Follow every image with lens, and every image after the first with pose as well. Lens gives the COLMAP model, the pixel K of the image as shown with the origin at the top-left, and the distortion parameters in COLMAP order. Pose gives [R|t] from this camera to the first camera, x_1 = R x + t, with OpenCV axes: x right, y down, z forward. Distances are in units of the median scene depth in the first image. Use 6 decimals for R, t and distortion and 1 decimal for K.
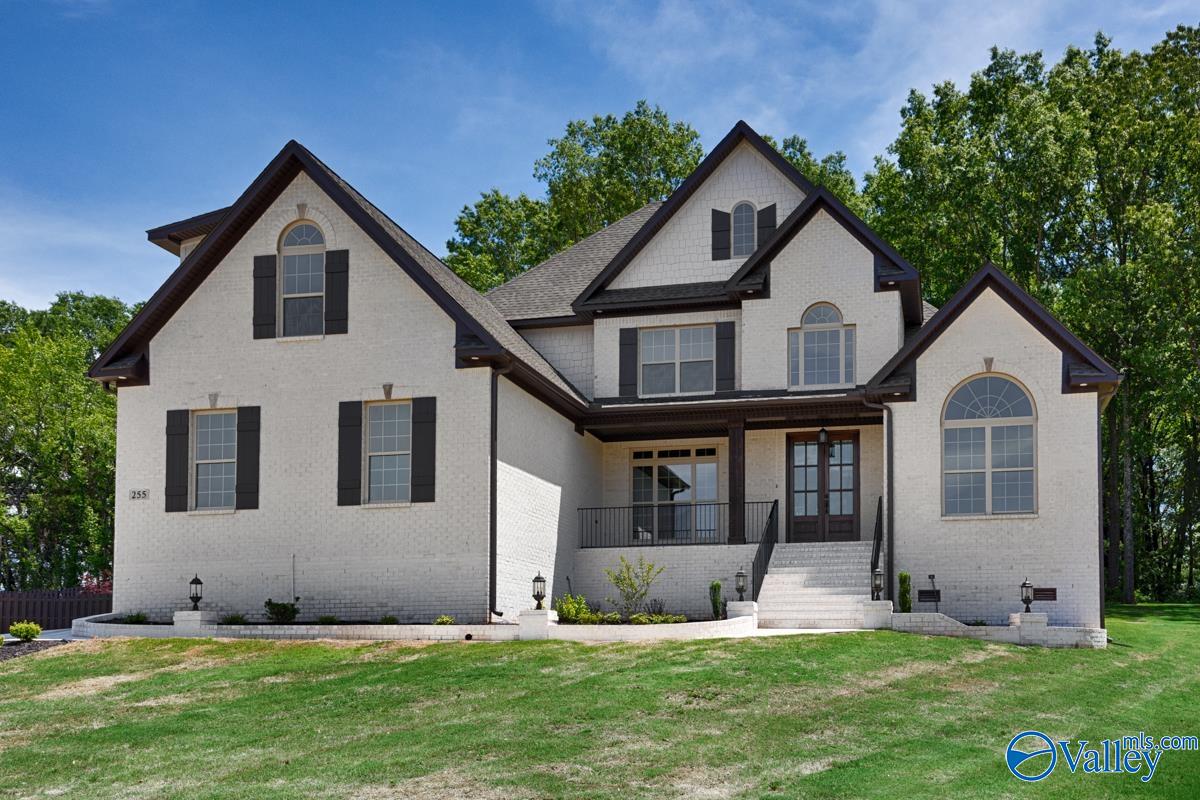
lens RADIAL K [[1180.9, 0, 594.7], [0, 1180.9, 453.7], [0, 0, 1]] dist [0.080539, 0.000000]
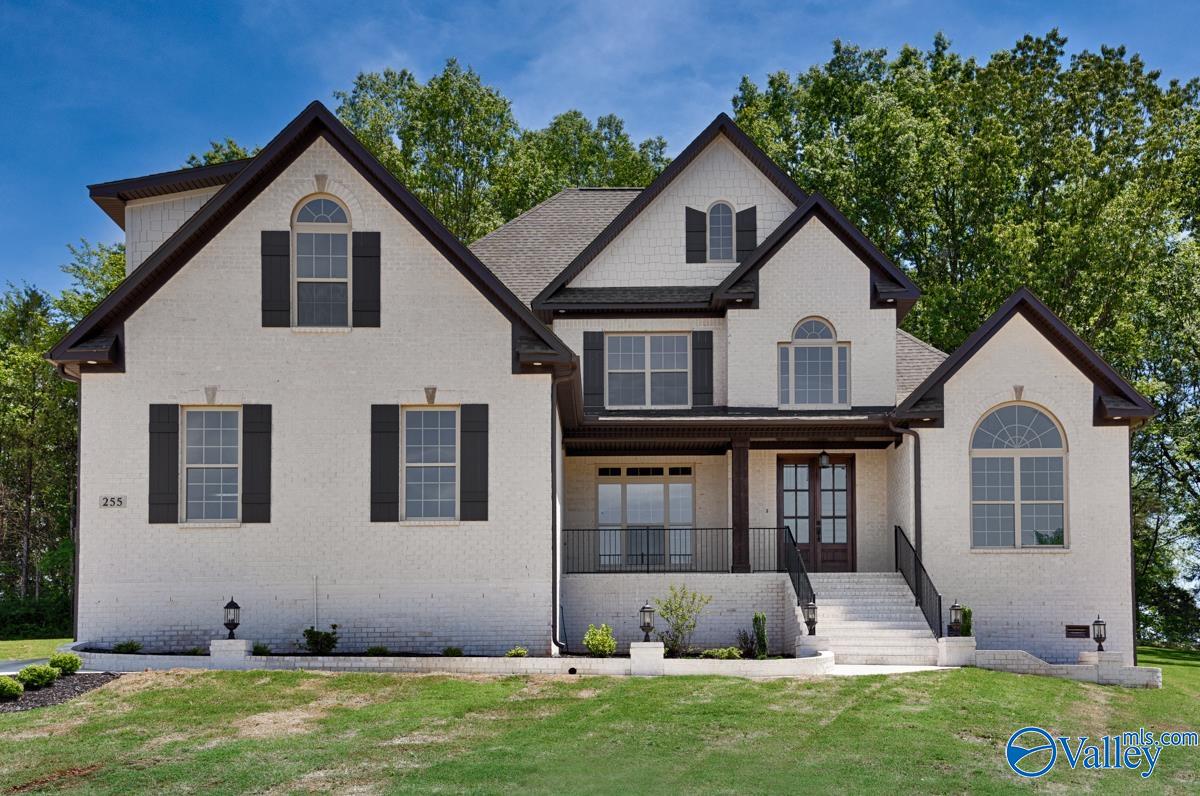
lens RADIAL K [[1322.0, 0, 635.9], [0, 1322.0, 472.8], [0, 0, 1]] dist [0.166143, 0.000000]
pose [[0.981984, 0.034069, 0.185869, -0.182765], [-0.035113, 0.999381, 0.002325, -0.001751], [-0.185675, -0.008809, 0.982572, -0.011932]]
